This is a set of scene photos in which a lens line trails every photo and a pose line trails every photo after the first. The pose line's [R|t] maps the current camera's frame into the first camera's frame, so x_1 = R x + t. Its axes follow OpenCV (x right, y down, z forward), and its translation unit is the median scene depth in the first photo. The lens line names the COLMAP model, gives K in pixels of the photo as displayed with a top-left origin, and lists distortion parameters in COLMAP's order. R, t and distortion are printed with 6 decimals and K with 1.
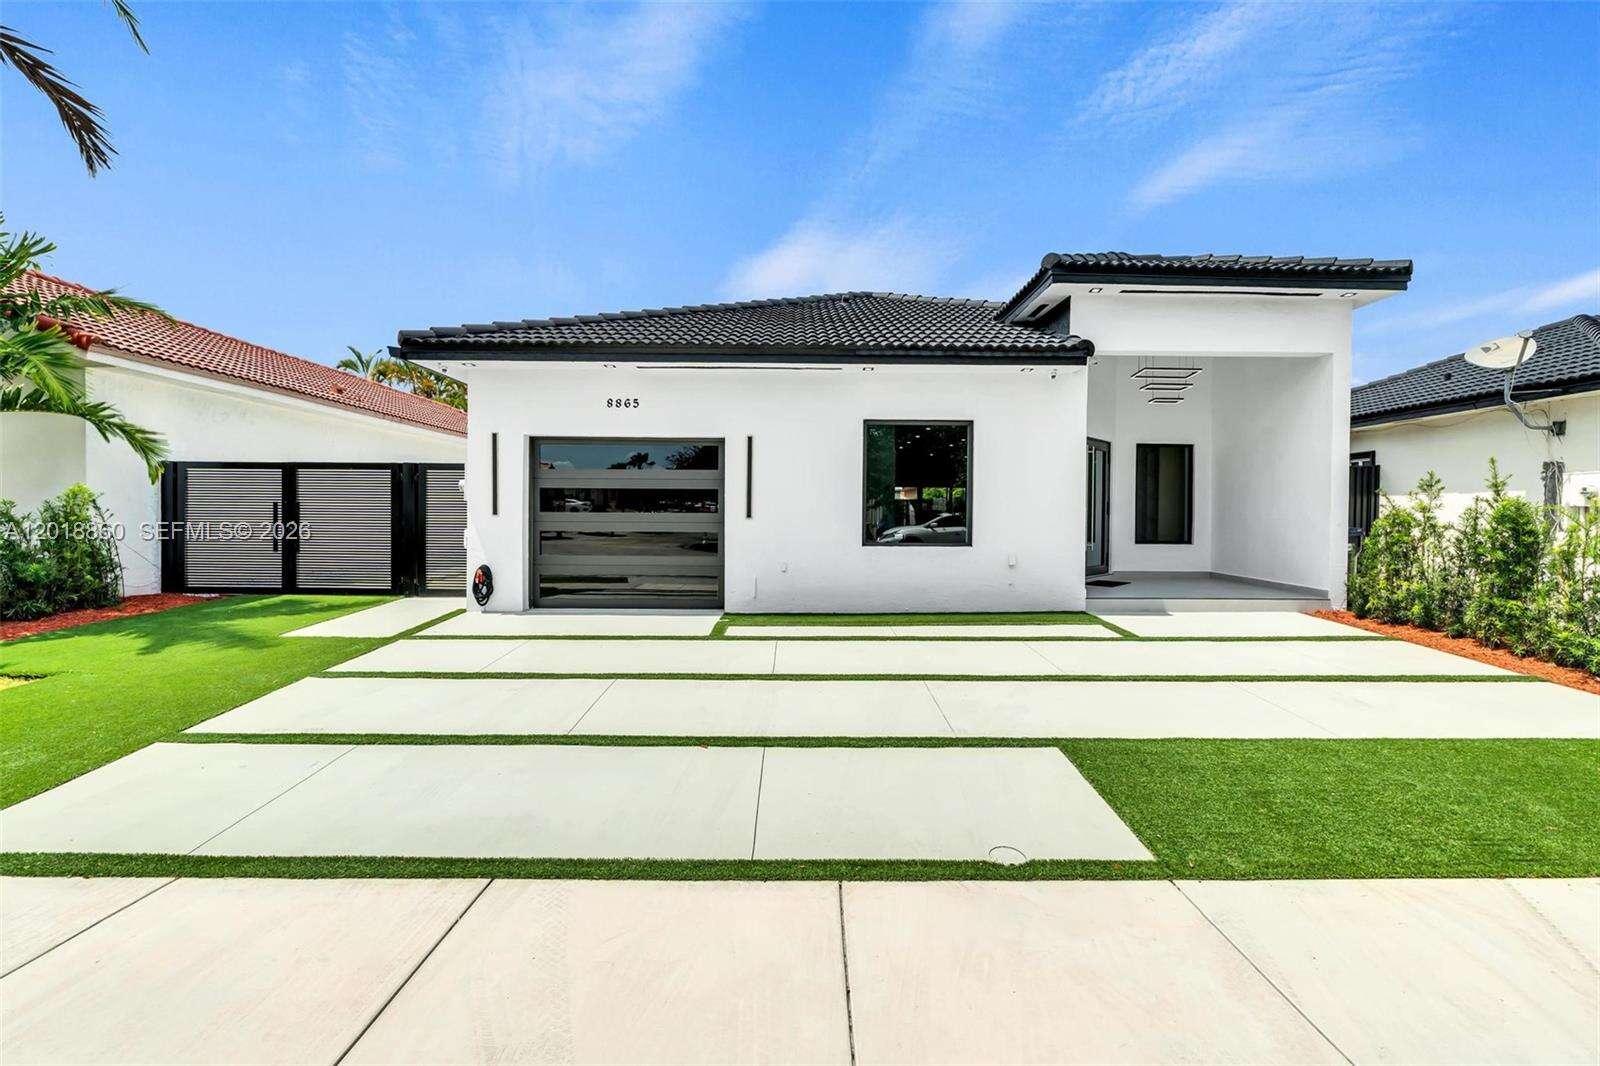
lens RADIAL K [[669.4, 0, 828.4], [0, 669.4, 534.2], [0, 0, 1]] dist [-0.002028, -0.000324]
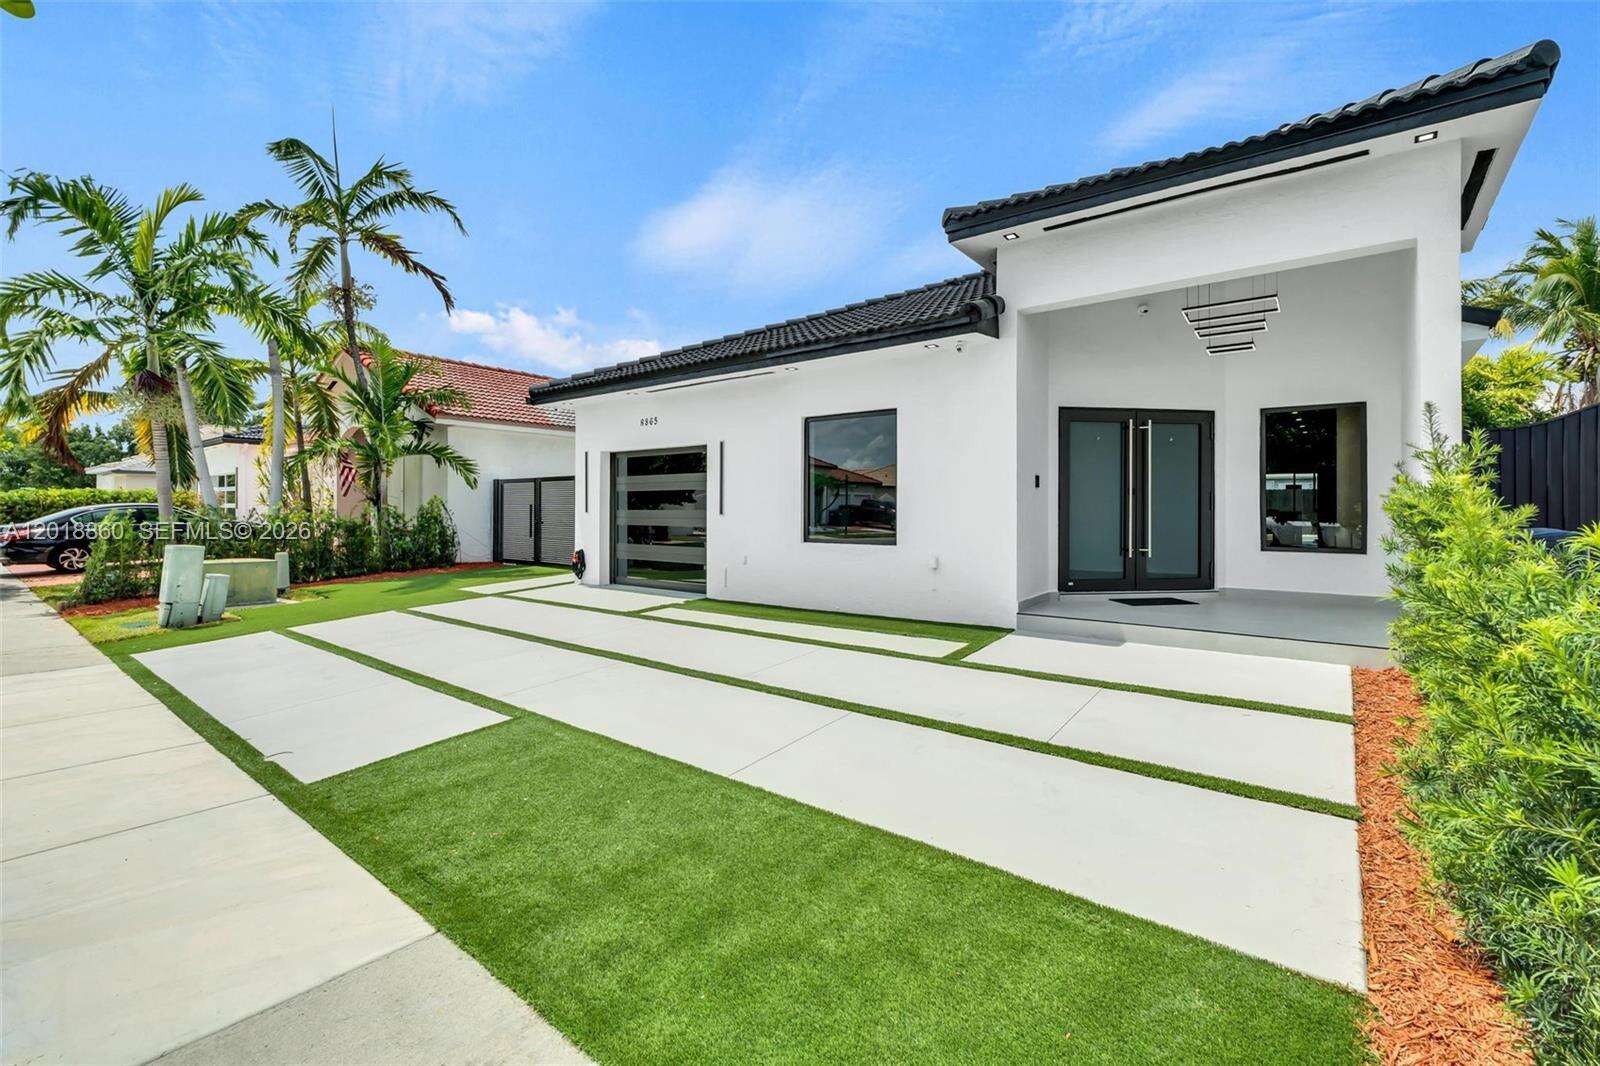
lens RADIAL K [[698.6, 0, 829.9], [0, 698.6, 522.8], [0, 0, 1]] dist [-0.001494, -0.000943]
pose [[0.787472, 0.006963, -0.616312, 0.742409], [-0.012020, 0.999920, -0.004061, -0.008317], [0.616234, 0.010606, 0.787492, 0.194030]]
